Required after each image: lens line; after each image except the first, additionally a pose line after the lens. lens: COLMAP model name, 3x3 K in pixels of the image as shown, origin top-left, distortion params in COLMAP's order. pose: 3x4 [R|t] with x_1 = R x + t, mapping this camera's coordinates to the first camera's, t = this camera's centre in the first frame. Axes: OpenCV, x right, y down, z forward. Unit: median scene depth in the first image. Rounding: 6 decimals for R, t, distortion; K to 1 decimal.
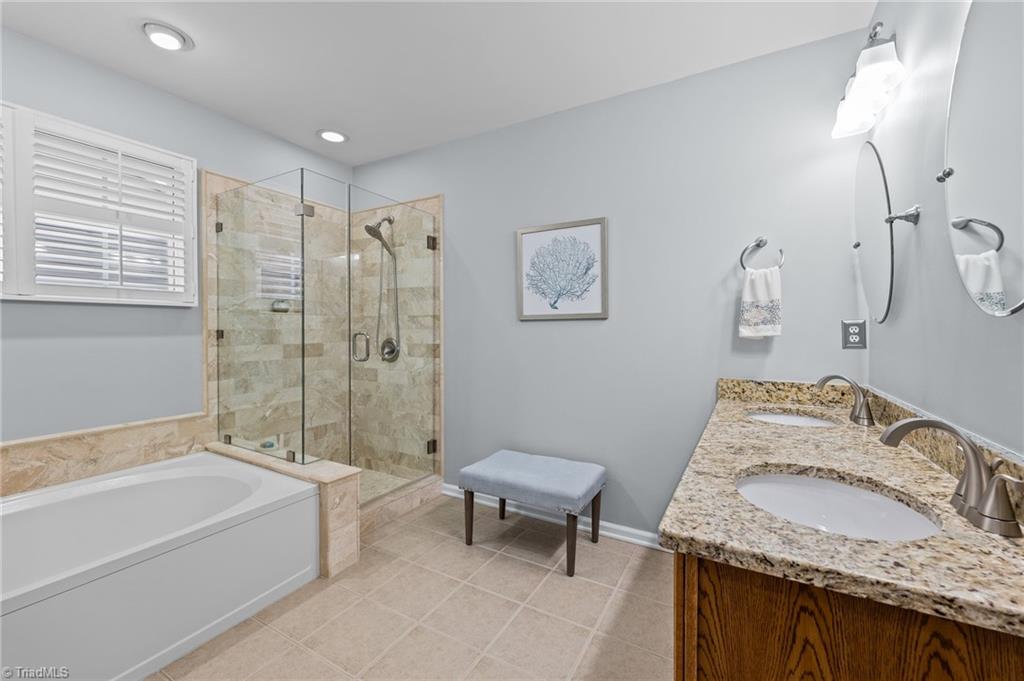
lens RADIAL K [[418.6, 0, 510.4], [0, 418.6, 338.4], [0, 0, 1]] dist [0.000803, -0.000121]
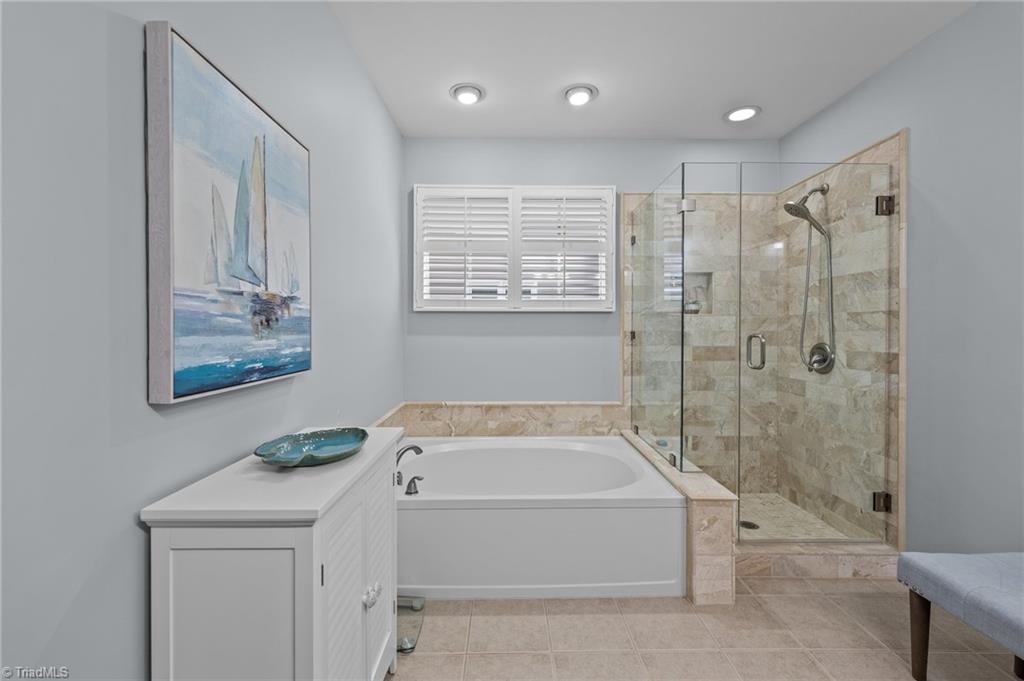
lens RADIAL K [[418.6, 0, 510.4], [0, 418.6, 338.4], [0, 0, 1]] dist [0.000803, -0.000121]
pose [[0.510593, 0.017608, -0.859642, 0.092914], [-0.022917, 0.999714, 0.006865, -0.001195], [0.859517, 0.016196, 0.510851, 0.126253]]
